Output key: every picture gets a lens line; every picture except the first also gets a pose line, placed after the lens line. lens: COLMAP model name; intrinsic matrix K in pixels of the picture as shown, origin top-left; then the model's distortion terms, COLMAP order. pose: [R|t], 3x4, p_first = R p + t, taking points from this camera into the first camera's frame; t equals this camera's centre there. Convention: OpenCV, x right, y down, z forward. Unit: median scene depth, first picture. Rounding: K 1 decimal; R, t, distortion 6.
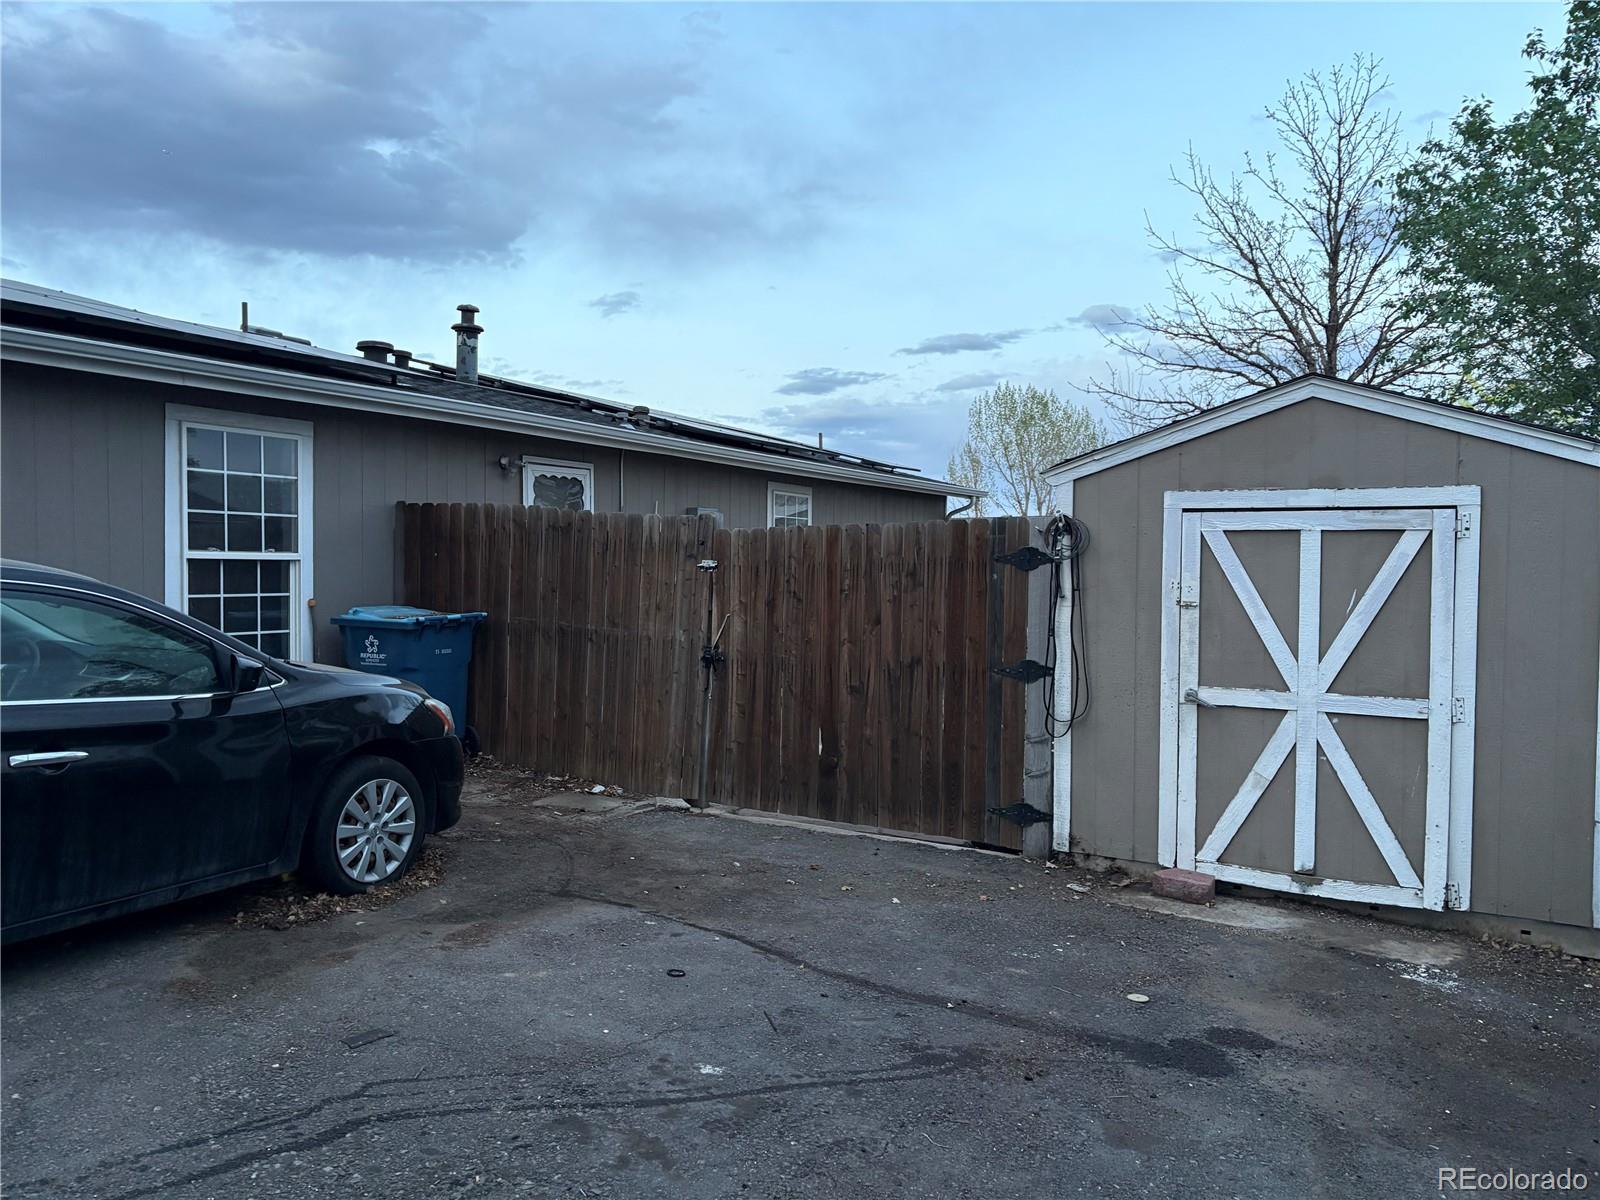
lens RADIAL K [[1186.0, 0, 800.0], [0, 1186.0, 600.0], [0, 0, 1]] dist [0.079738, -0.149680]
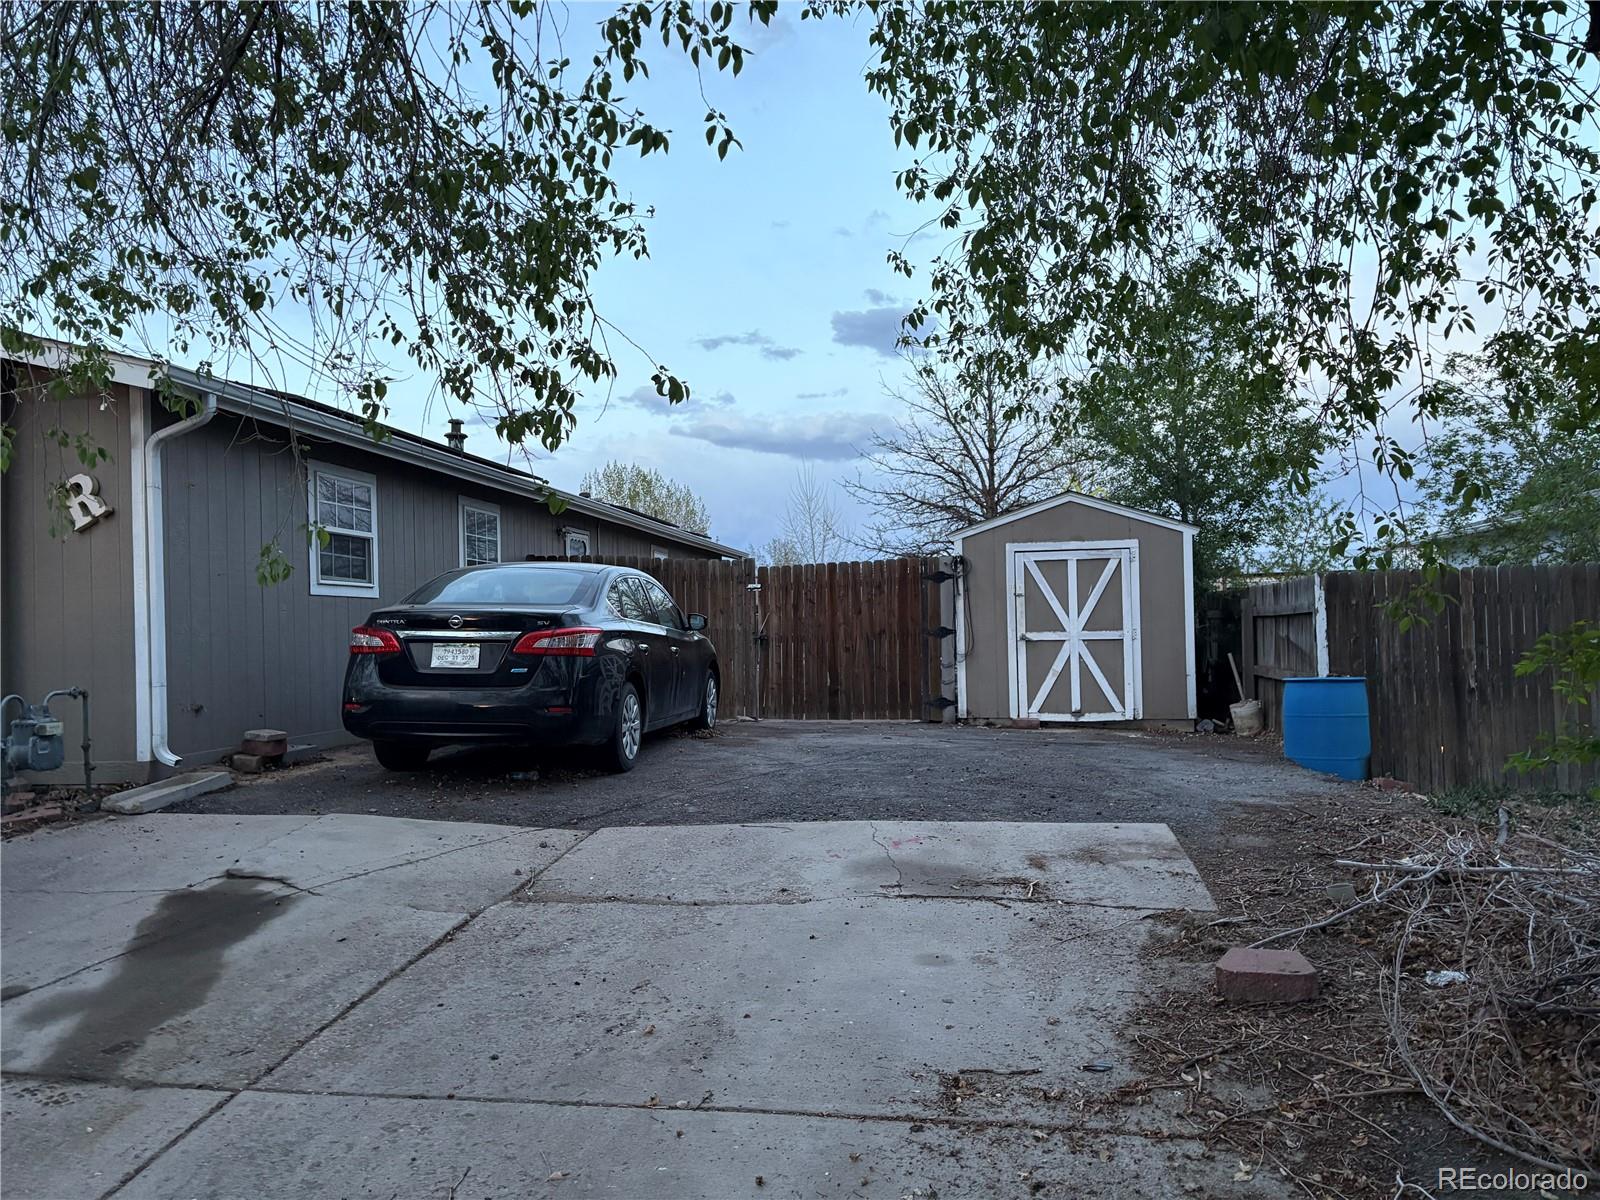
lens RADIAL K [[1194.3, 0, 800.0], [0, 1194.3, 600.0], [0, 0, 1]] dist [0.075411, -0.081204]
pose [[0.935389, -0.020625, 0.353019, -0.809114], [0.042440, 0.997630, -0.054166, 0.112644], [-0.351065, 0.065648, 0.934047, -0.882682]]
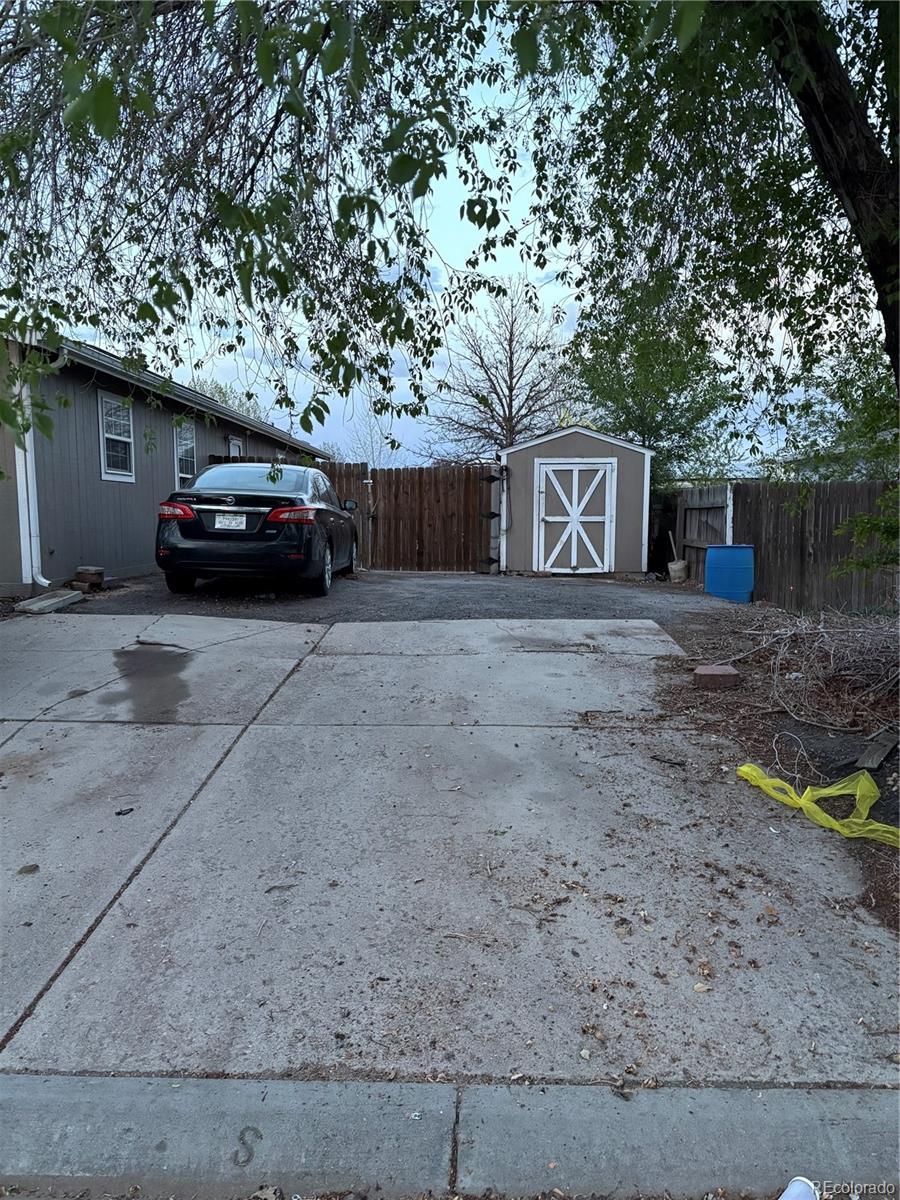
lens RADIAL K [[889.5, 0, 454.6], [0, 889.5, 594.9], [0, 0, 1]] dist [0.079738, -0.149680]
pose [[0.880934, -0.052844, 0.470280, -1.079680], [0.024354, 0.997492, 0.066463, 0.119782], [-0.472612, -0.047096, 0.880011, -1.098759]]
